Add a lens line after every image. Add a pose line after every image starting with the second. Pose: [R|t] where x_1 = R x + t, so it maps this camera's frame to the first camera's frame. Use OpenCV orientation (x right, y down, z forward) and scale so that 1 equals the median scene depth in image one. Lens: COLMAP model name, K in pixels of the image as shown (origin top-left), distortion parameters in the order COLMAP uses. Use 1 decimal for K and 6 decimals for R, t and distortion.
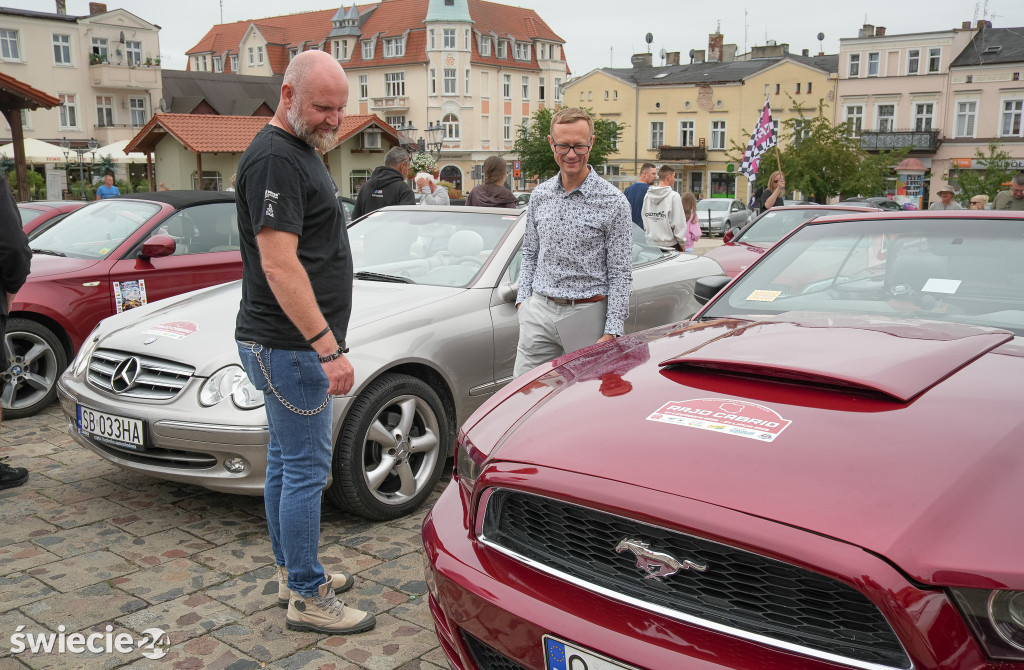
lens RADIAL K [[968.2, 0, 506.7], [0, 968.2, 326.3], [0, 0, 1]] dist [0.001439, 0.000000]
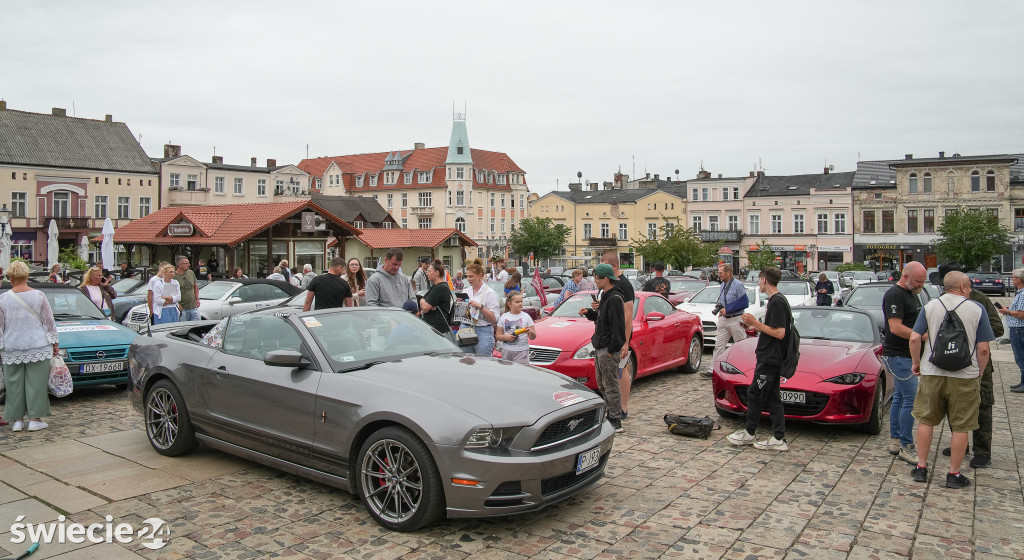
lens RADIAL K [[723.9, 0, 505.3], [0, 723.9, 214.8], [0, 0, 1]] dist [-0.123588, 0.069418]
pose [[0.998010, -0.001196, 0.063045, -0.073684], [0.013770, 0.979823, -0.199393, 0.028489], [-0.061535, 0.199864, 0.977889, -0.259154]]
